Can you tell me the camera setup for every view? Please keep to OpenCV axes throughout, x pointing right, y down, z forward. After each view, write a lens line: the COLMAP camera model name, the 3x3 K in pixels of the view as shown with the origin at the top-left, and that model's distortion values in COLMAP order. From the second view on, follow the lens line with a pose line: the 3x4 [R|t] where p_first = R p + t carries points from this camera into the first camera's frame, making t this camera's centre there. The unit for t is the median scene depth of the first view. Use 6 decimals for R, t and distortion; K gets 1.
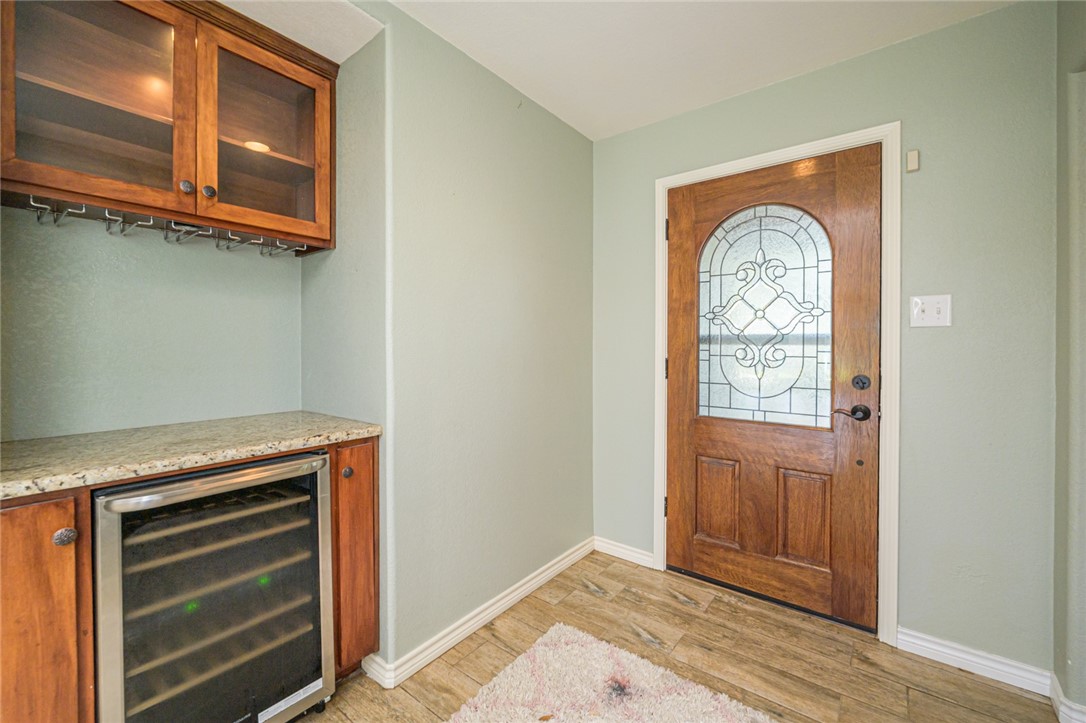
lens RADIAL K [[443.8, 0, 552.2], [0, 443.8, 349.6], [0, 0, 1]] dist [-0.004582, 0.000429]
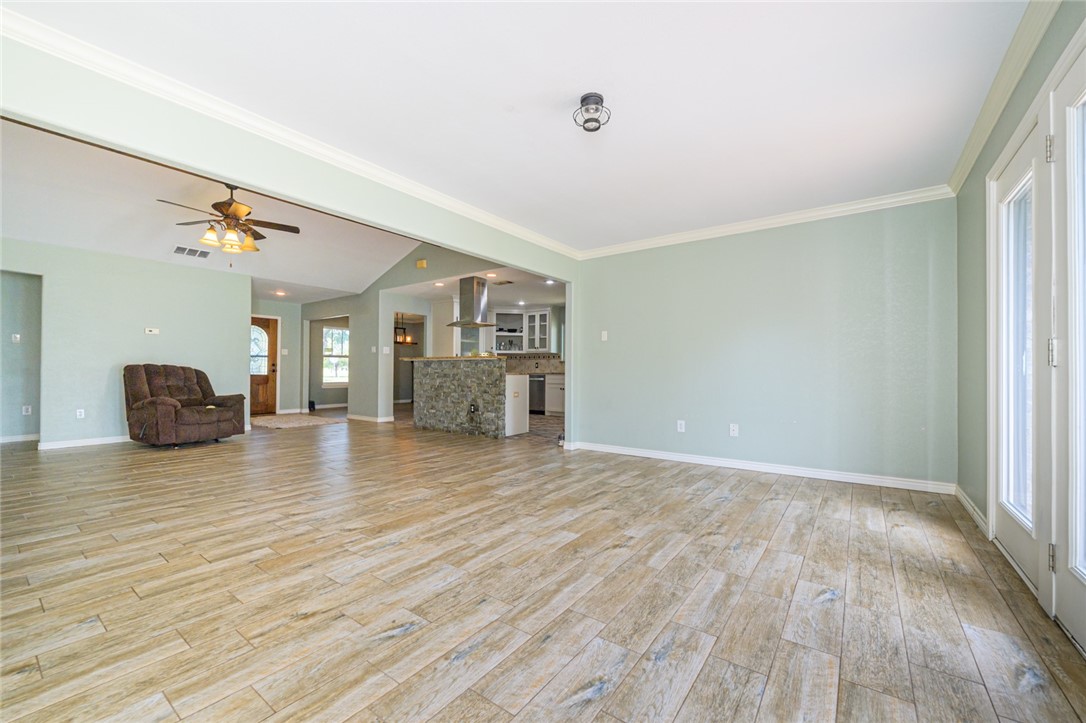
lens RADIAL K [[443.8, 0, 534.8], [0, 443.8, 364.8], [0, 0, 1]] dist [-0.004582, 0.000429]
pose [[-0.000524, 0.015733, 0.999876, -3.918847], [0.000510, 0.999876, -0.015733, 0.136616], [-1.000000, 0.000502, -0.000532, -1.786552]]
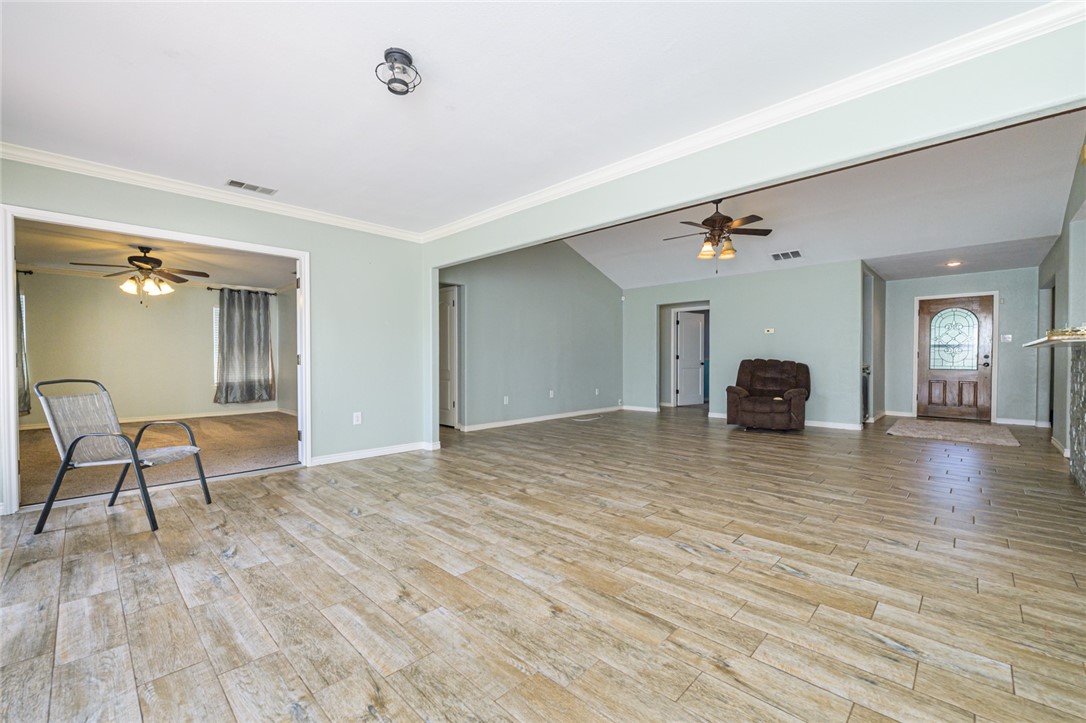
lens RADIAL K [[443.8, 0, 547.8], [0, 443.8, 365.7], [0, 0, 1]] dist [-0.004582, 0.000429]
pose [[0.992597, 0.002939, -0.121420, -2.313353], [-0.002050, 0.999970, 0.007447, 0.115995], [0.121438, -0.007143, 0.992573, -2.891454]]
